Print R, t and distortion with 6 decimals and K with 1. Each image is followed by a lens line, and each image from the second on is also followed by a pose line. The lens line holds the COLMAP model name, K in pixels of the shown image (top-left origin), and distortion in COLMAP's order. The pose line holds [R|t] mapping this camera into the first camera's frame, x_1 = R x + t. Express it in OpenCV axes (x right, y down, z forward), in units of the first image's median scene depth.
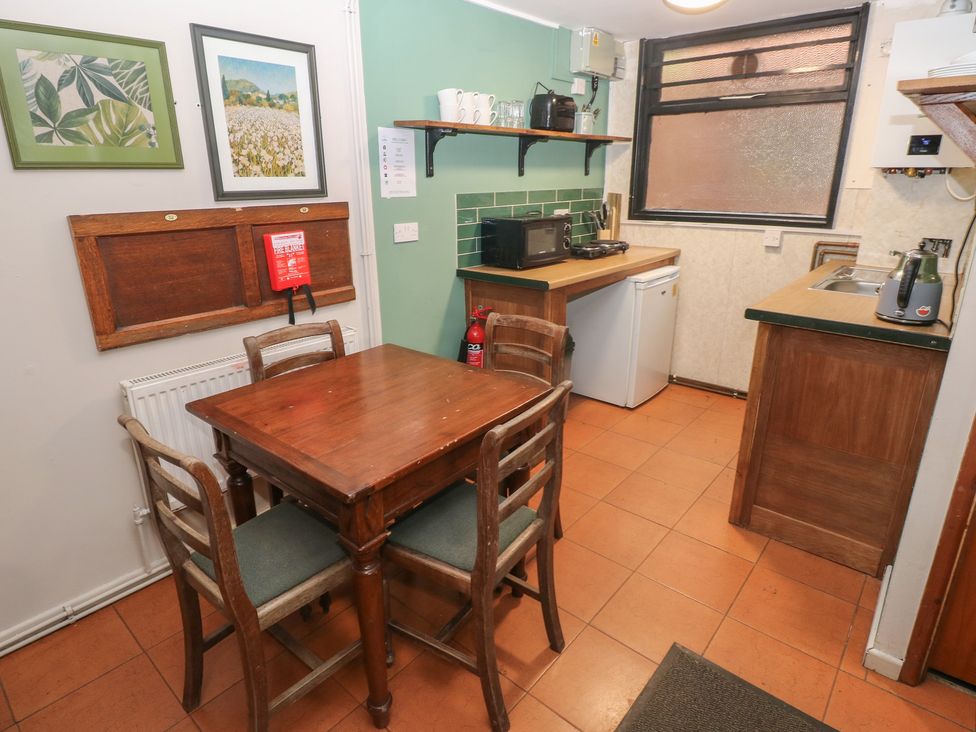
lens RADIAL K [[557.3, 0, 493.6], [0, 557.3, 357.3], [0, 0, 1]] dist [-0.013861, -0.007491]
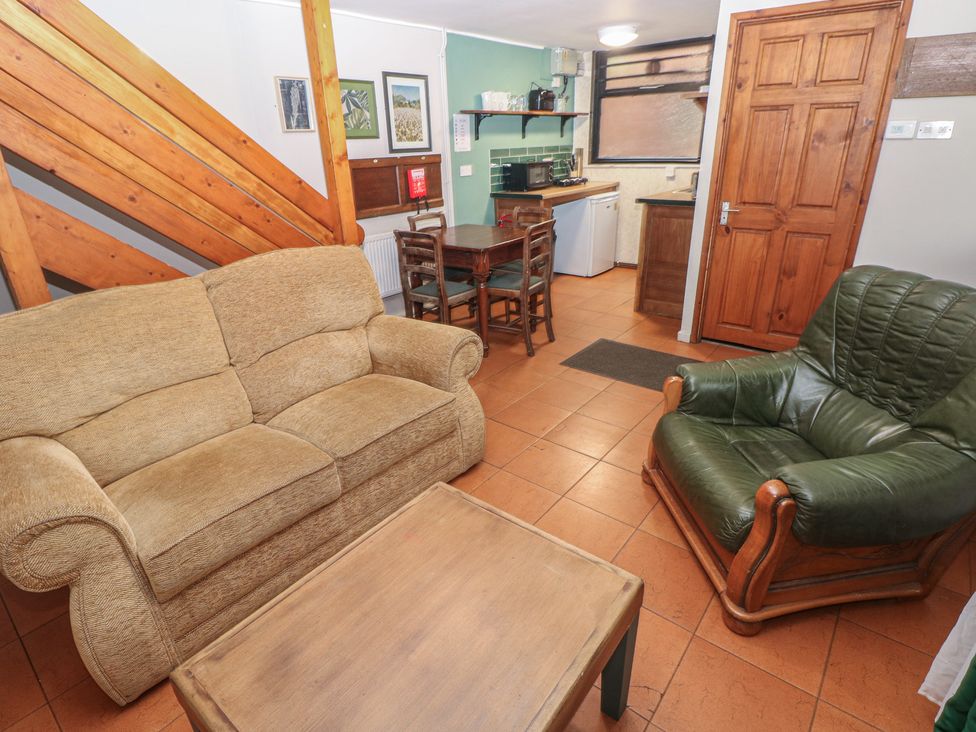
lens RADIAL K [[522.5, 0, 490.8], [0, 522.5, 359.4], [0, 0, 1]] dist [-0.012569, -0.006966]
pose [[0.999365, -0.032319, 0.014970, -0.114820], [0.030963, 0.996042, 0.083313, 0.252941], [-0.017604, -0.082797, 0.996411, -0.769900]]
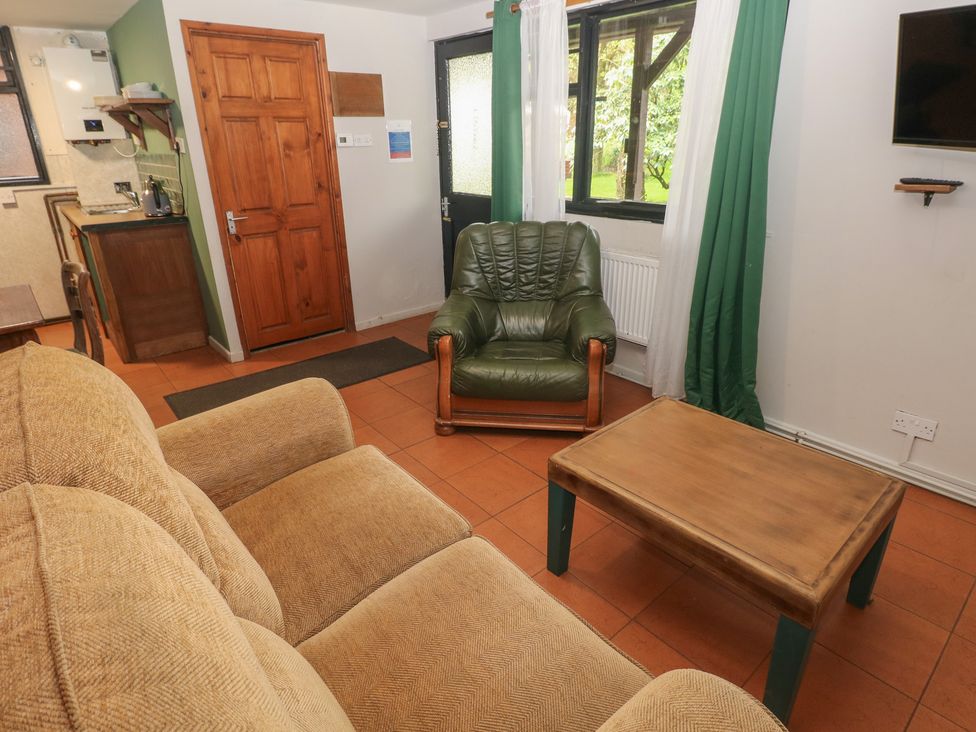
lens RADIAL K [[557.3, 0, 490.8], [0, 557.3, 365.9], [0, 0, 1]] dist [-0.013861, -0.007491]
pose [[0.159967, -0.373593, 0.913695, -0.740399], [0.317224, 0.895973, 0.310808, 0.118428], [-0.934762, 0.240127, 0.261838, -0.353742]]
